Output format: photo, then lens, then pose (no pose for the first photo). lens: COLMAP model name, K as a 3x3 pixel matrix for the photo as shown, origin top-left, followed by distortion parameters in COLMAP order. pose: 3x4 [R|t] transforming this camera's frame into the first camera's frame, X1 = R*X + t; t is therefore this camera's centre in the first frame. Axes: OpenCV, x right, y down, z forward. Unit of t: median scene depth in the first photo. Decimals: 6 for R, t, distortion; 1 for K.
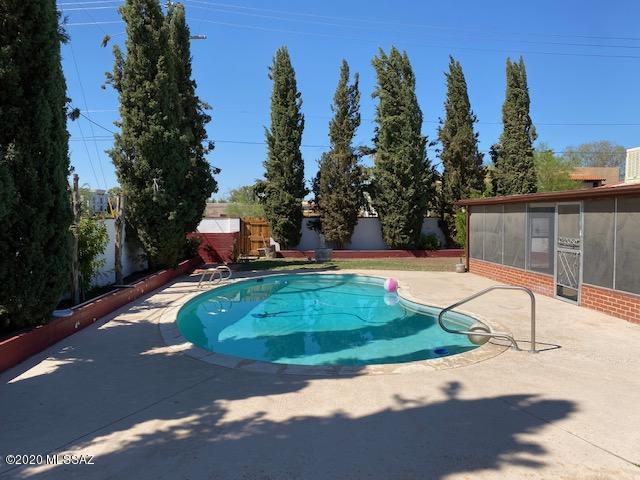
lens RADIAL K [[491.7, 0, 318.4], [0, 491.7, 243.7], [0, 0, 1]] dist [0.028477, -0.027174]
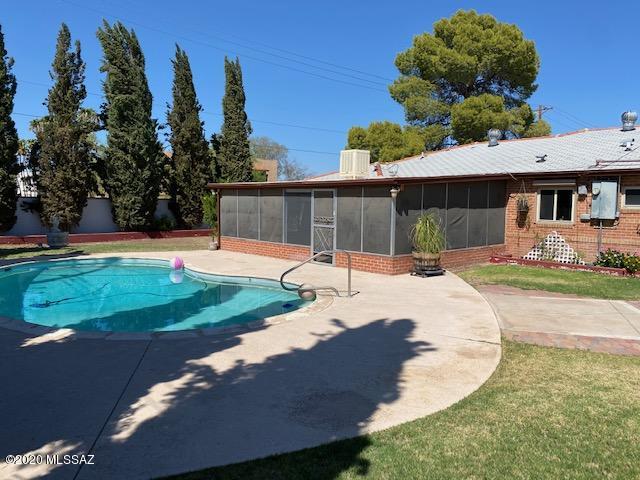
lens RADIAL K [[491.7, 0, 323.3], [0, 491.7, 239.7], [0, 0, 1]] dist [0.028477, -0.027174]
pose [[0.785126, -0.036140, 0.618281, -0.195636], [0.020862, 0.999273, 0.031918, 0.005698], [-0.618985, -0.012161, 0.785309, -0.013967]]
